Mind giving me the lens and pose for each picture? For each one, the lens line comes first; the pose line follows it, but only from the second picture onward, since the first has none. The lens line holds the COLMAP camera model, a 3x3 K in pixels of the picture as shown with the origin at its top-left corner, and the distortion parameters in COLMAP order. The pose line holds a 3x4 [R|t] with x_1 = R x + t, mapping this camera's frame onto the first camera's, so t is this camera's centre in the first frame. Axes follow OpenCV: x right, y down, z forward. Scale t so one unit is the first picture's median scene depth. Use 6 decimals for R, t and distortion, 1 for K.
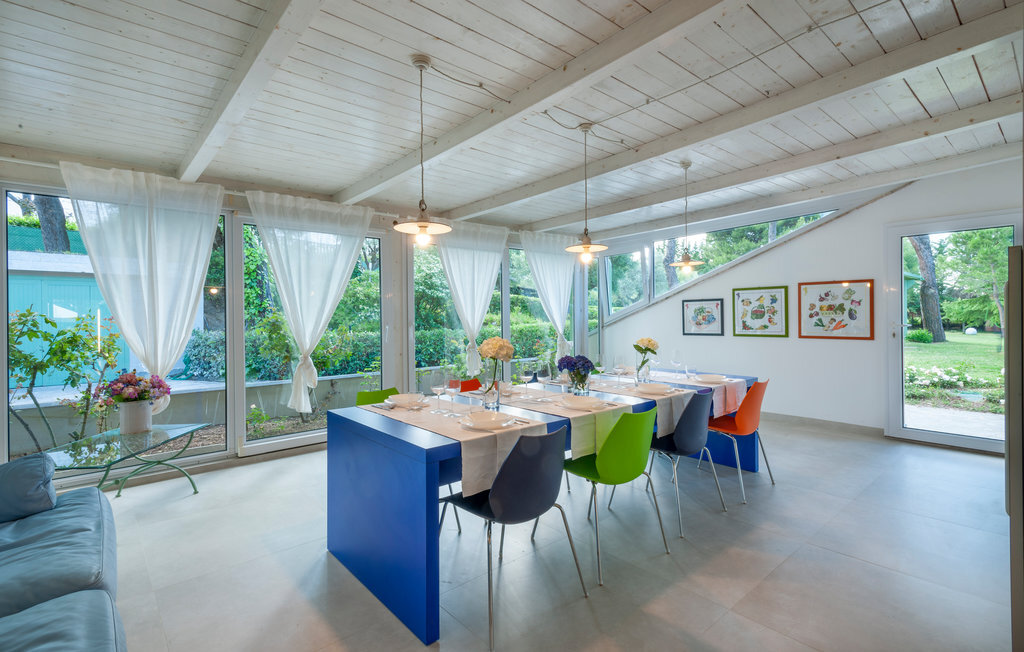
lens RADIAL K [[478.6, 0, 501.9], [0, 478.6, 323.7], [0, 0, 1]] dist [0.006270, 0.000394]
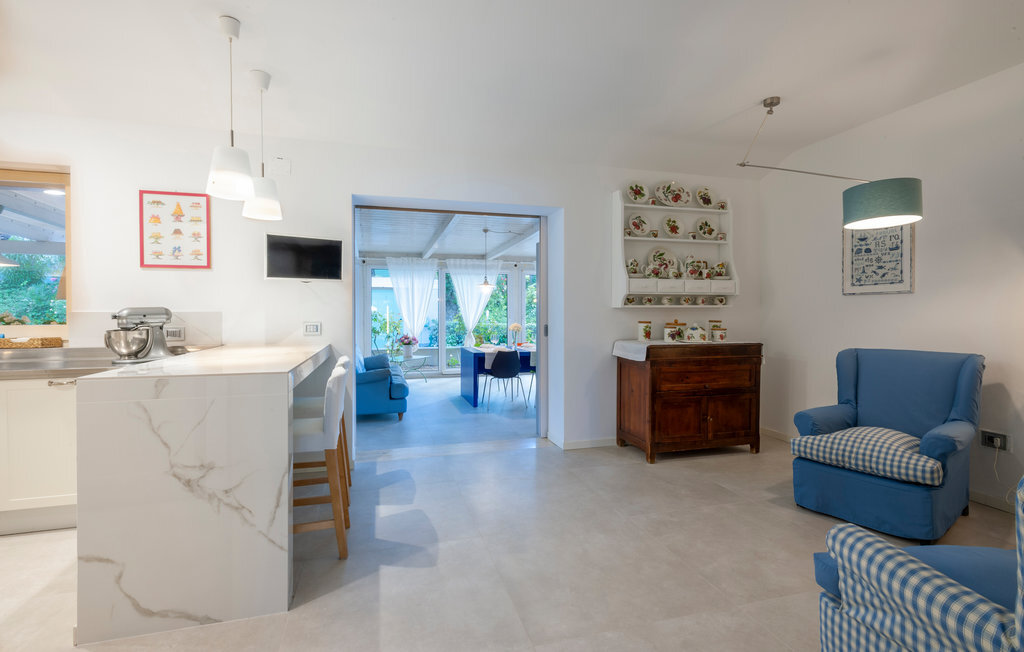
lens RADIAL K [[478.6, 0, 508.3], [0, 478.6, 318.2], [0, 0, 1]] dist [0.006270, 0.000394]
pose [[0.907391, 0.005920, -0.420246, 0.759504], [-0.005826, 0.999982, 0.001508, 0.004733], [0.420248, 0.001081, 0.907409, -1.040787]]
